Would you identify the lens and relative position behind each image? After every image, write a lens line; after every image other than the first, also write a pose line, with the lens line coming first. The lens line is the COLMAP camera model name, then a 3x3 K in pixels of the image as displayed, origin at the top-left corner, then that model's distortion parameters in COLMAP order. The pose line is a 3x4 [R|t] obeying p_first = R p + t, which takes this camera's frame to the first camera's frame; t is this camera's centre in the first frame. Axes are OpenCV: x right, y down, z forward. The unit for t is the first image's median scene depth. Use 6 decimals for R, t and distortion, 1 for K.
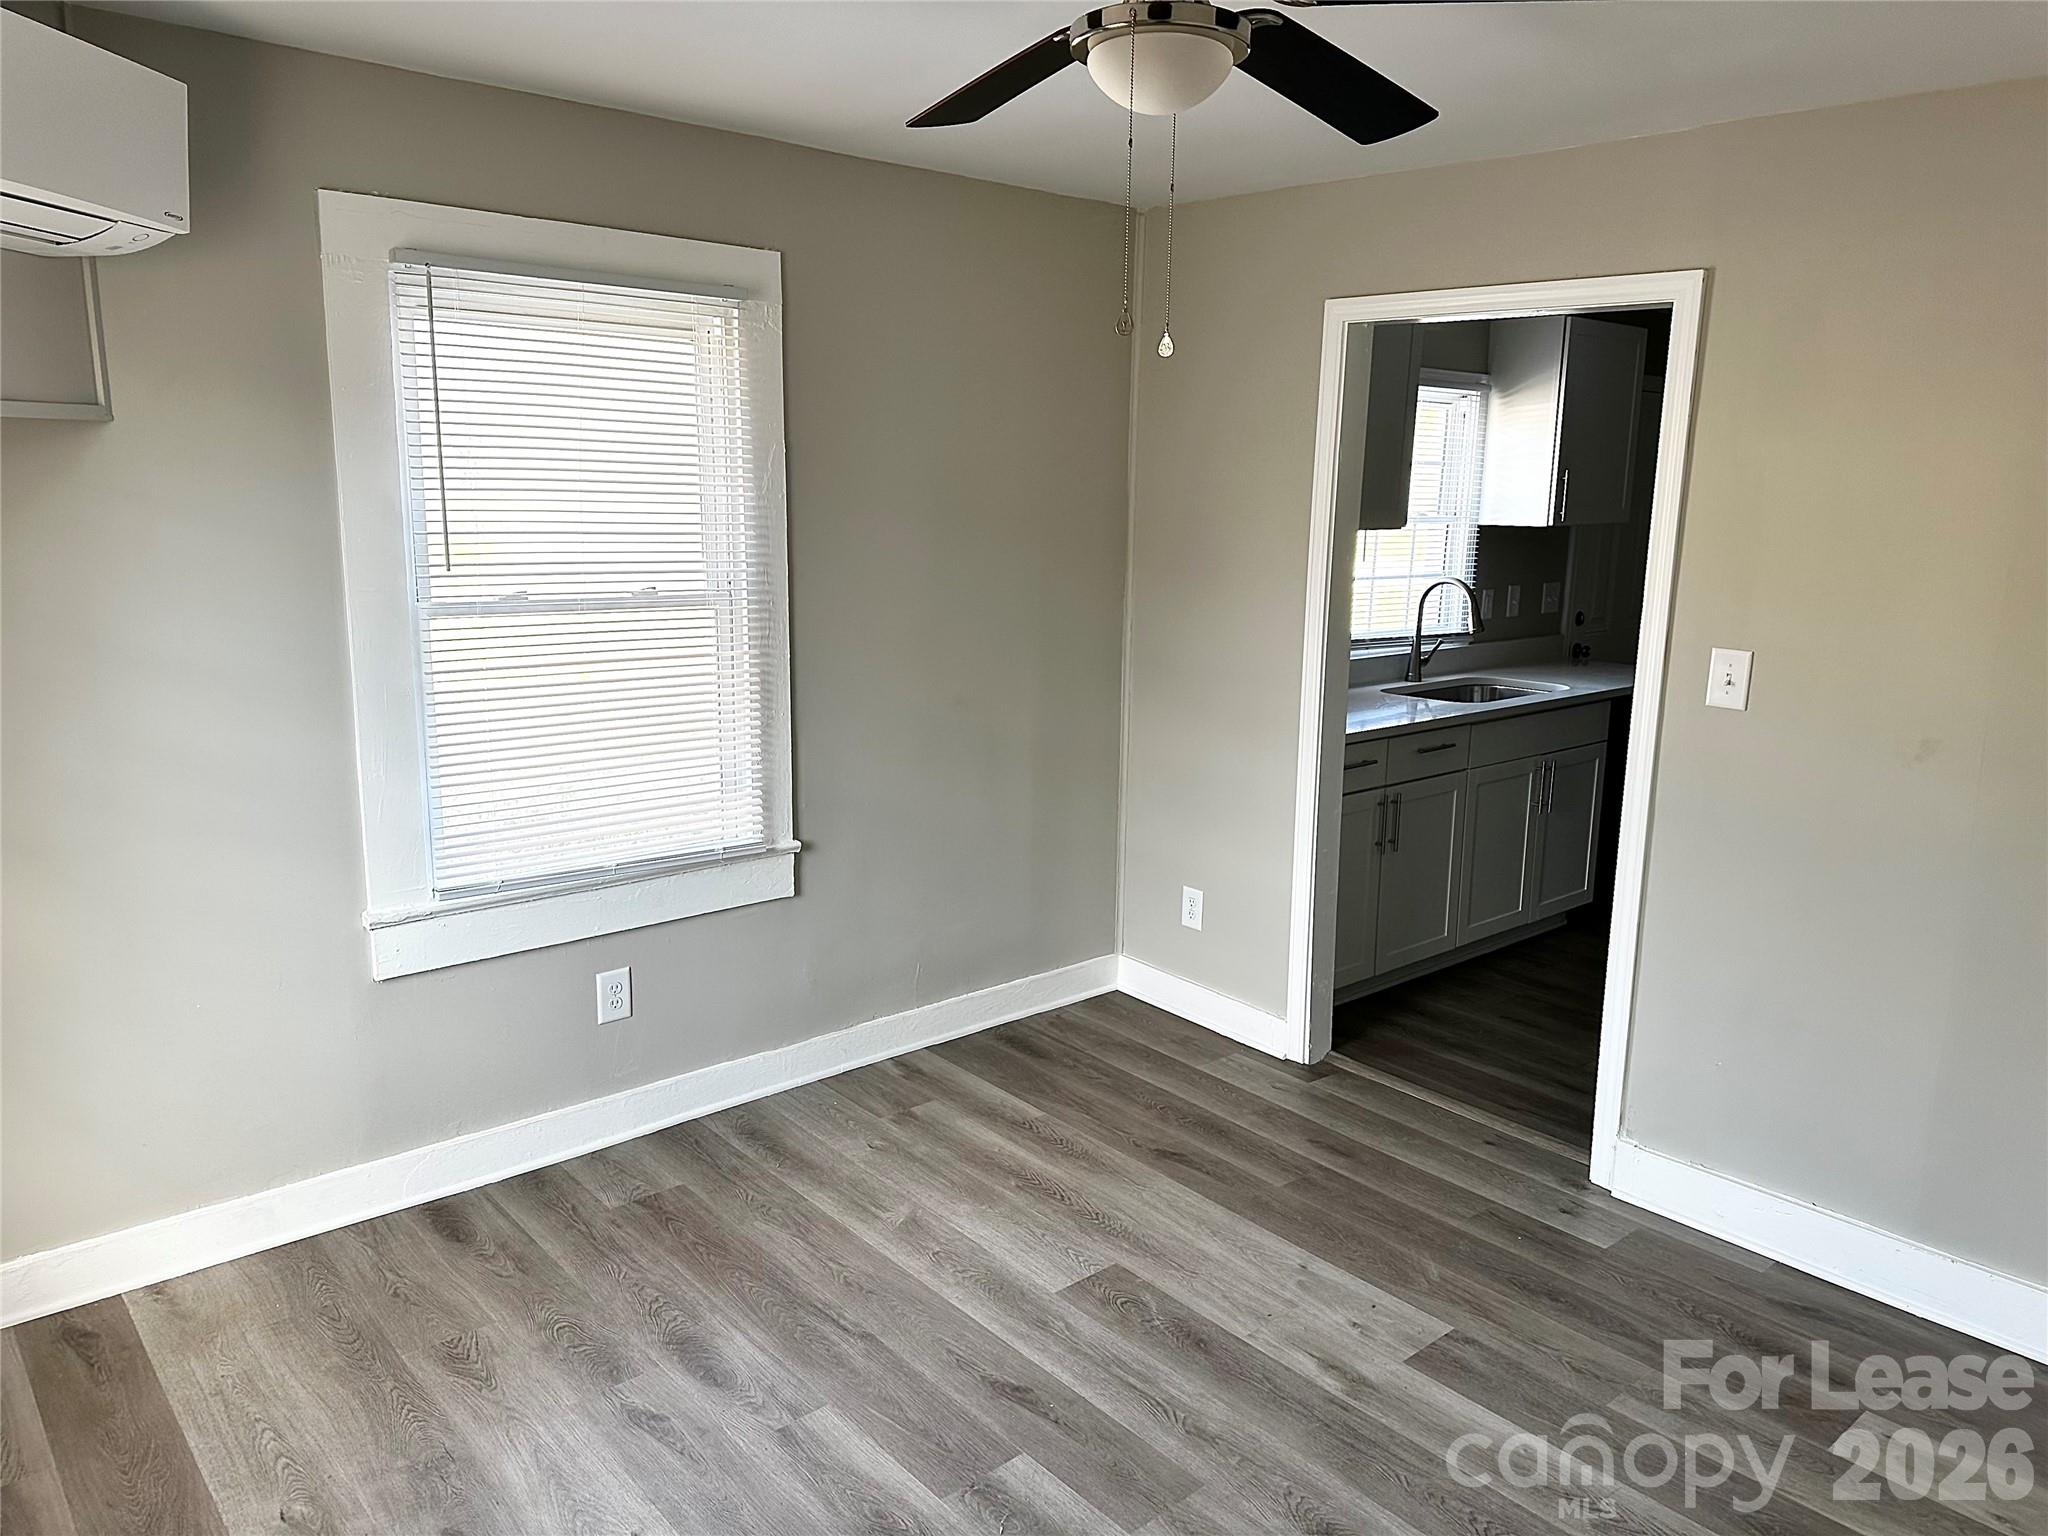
lens RADIAL K [[1400.7, 0, 1030.5], [0, 1400.7, 759.8], [0, 0, 1]] dist [0.010594, -0.021754]
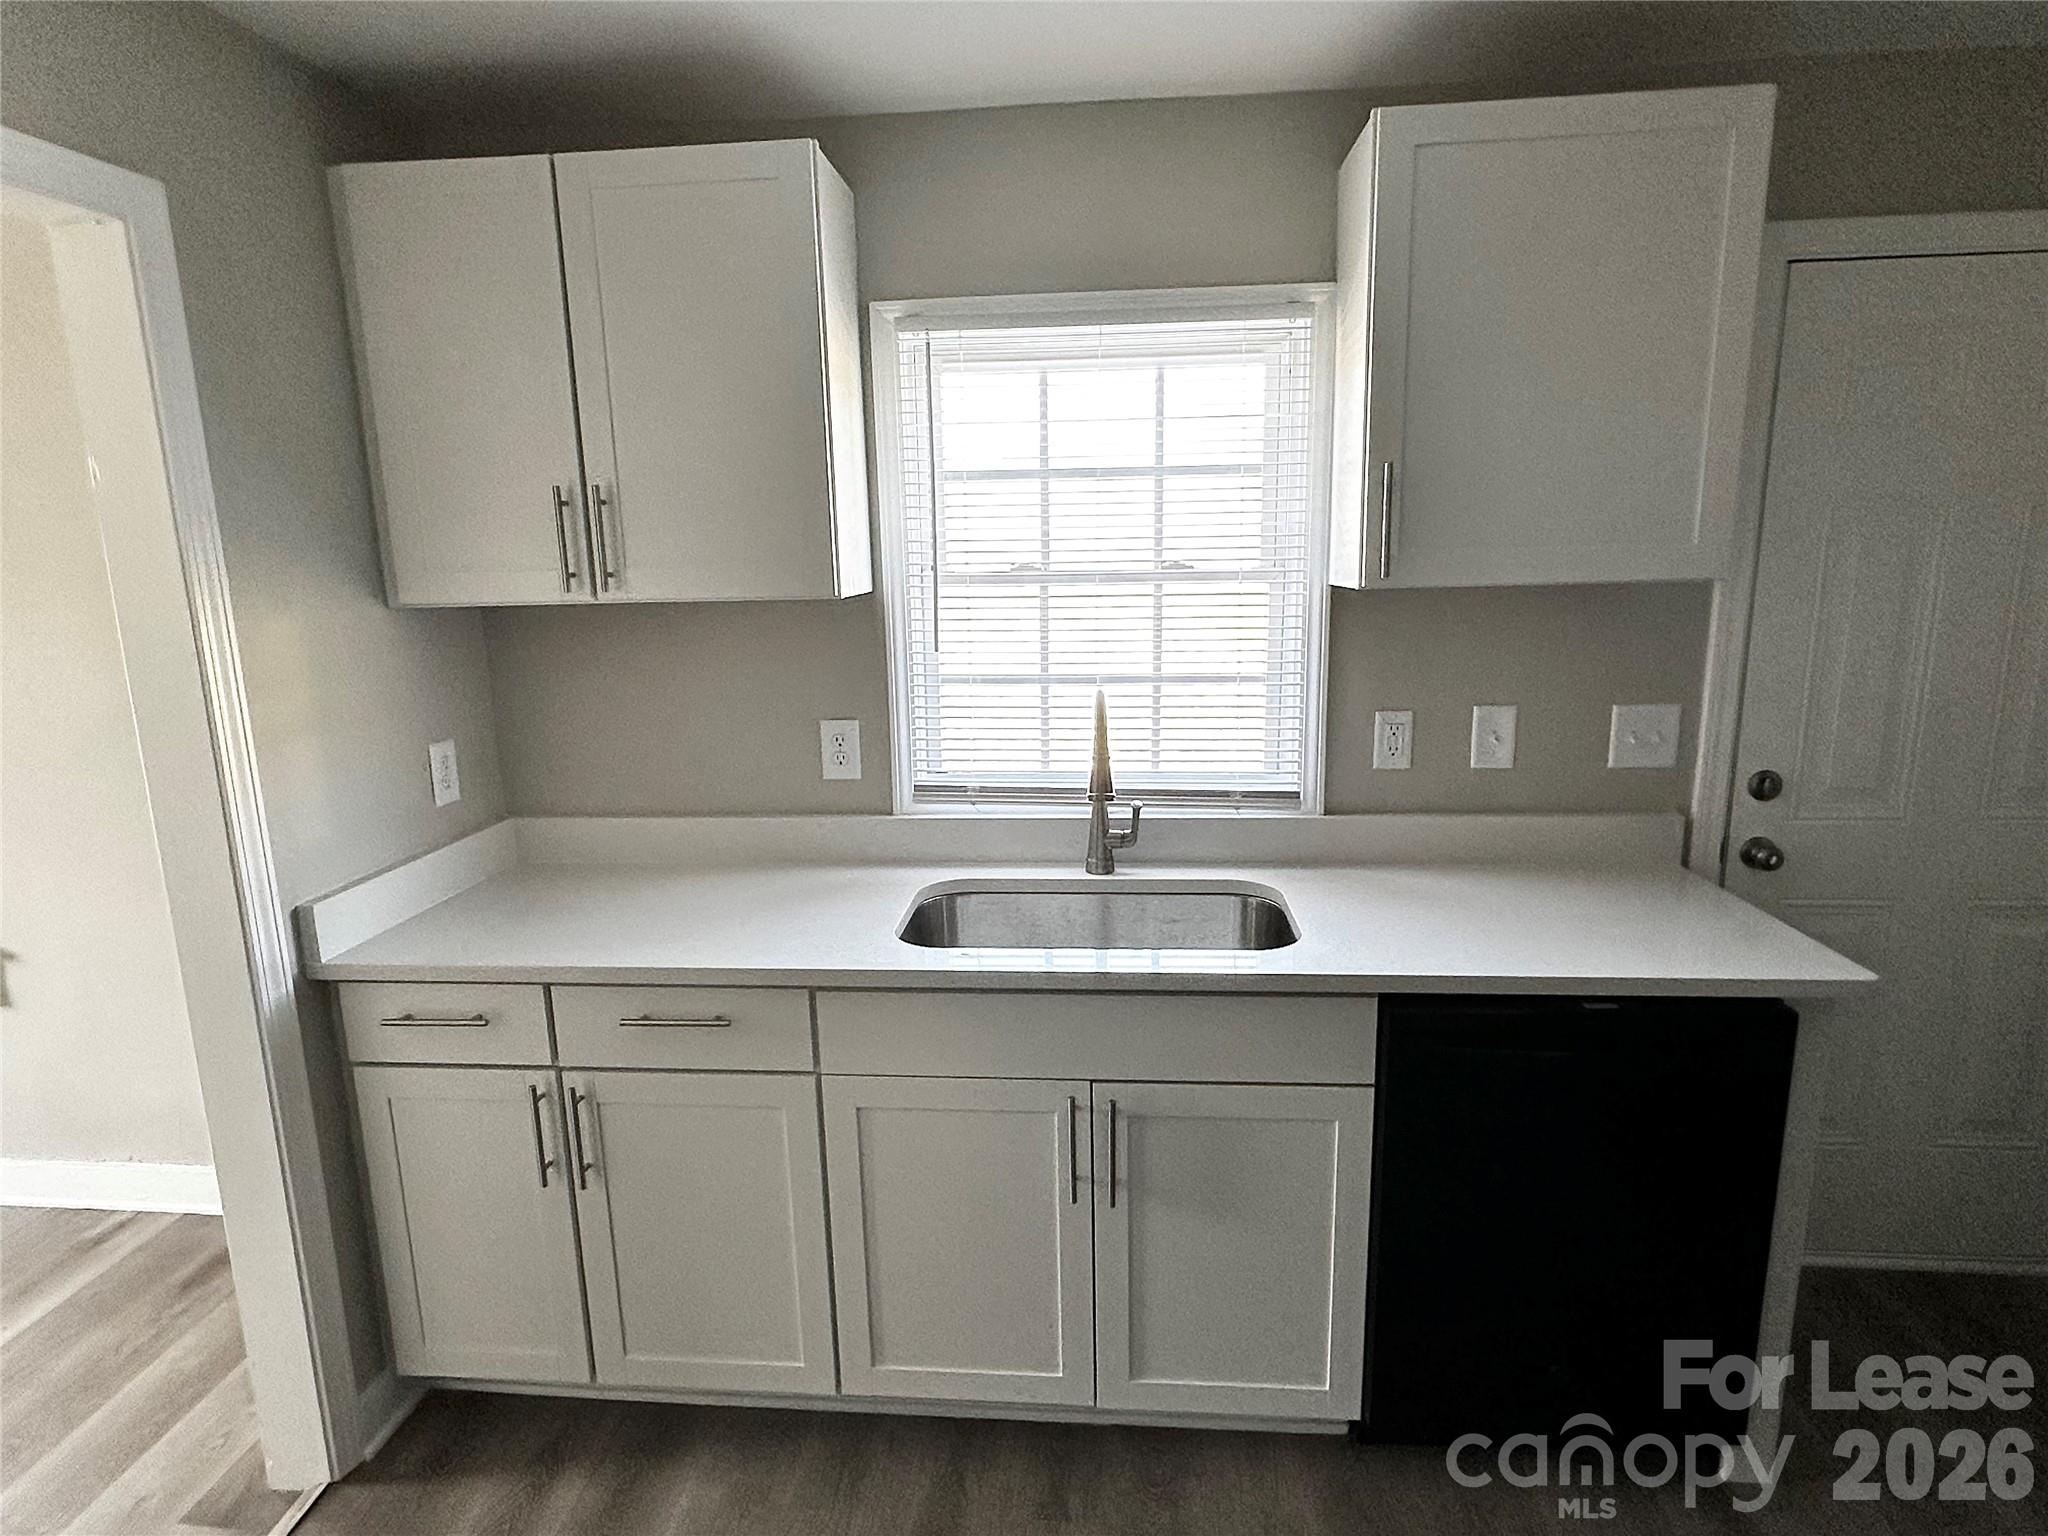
lens RADIAL K [[1230.0, 0, 1028.1], [0, 1230.0, 776.9], [0, 0, 1]] dist [0.000134, 0.001651]
pose [[0.697495, 0.122331, -0.706071, 0.963251], [-0.111479, 0.991848, 0.061718, -0.194347], [0.707865, 0.035664, 0.705446, 1.069089]]
